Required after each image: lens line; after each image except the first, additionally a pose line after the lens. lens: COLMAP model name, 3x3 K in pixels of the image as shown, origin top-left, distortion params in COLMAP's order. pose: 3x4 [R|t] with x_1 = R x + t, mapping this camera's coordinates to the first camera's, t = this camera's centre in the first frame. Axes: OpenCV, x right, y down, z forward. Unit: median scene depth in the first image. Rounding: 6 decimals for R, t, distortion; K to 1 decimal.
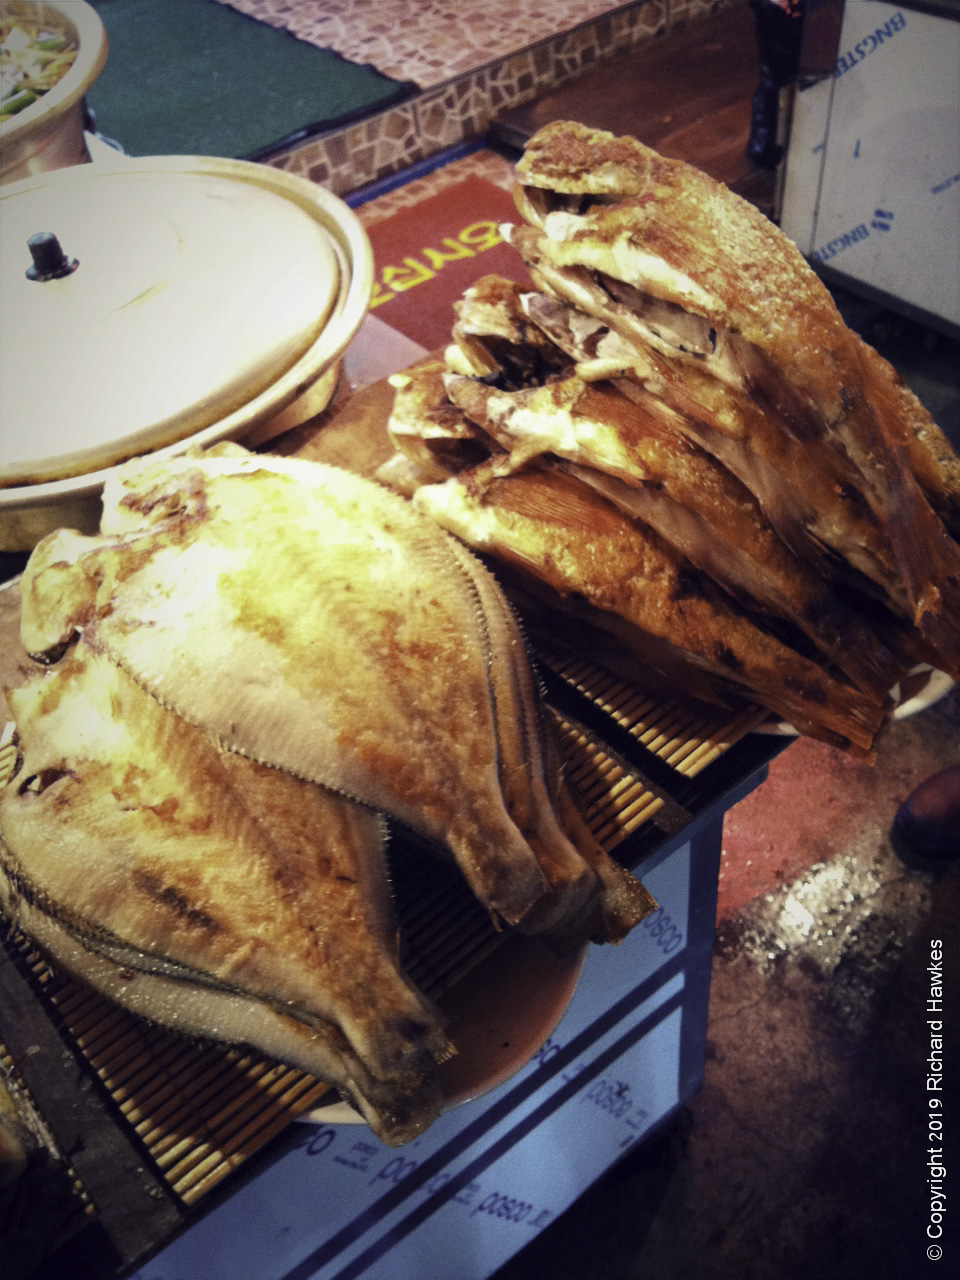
lens RADIAL K [[1139.0, 0, 480.0], [0, 1139.0, 640.0], [0, 0, 1]] dist [0.038513, -0.123706]
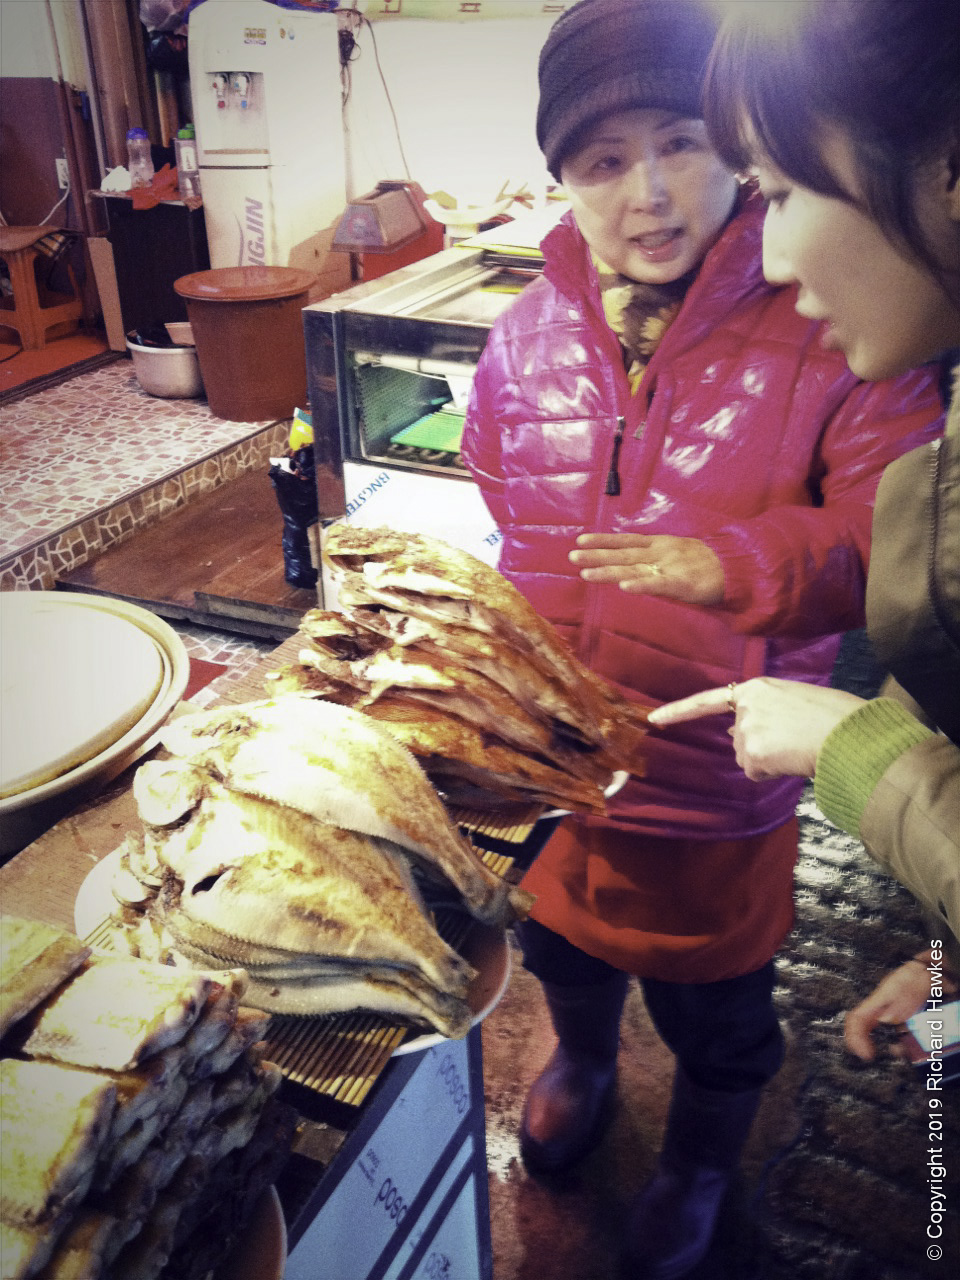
lens RADIAL K [[1066.5, 0, 480.0], [0, 1066.5, 640.0], [0, 0, 1]] dist [0.000996, -0.111896]
pose [[0.899493, -0.133857, 0.415925, -0.498229], [0.271702, 0.916847, -0.292522, 0.289511], [-0.342184, 0.376130, 0.861067, -0.490941]]
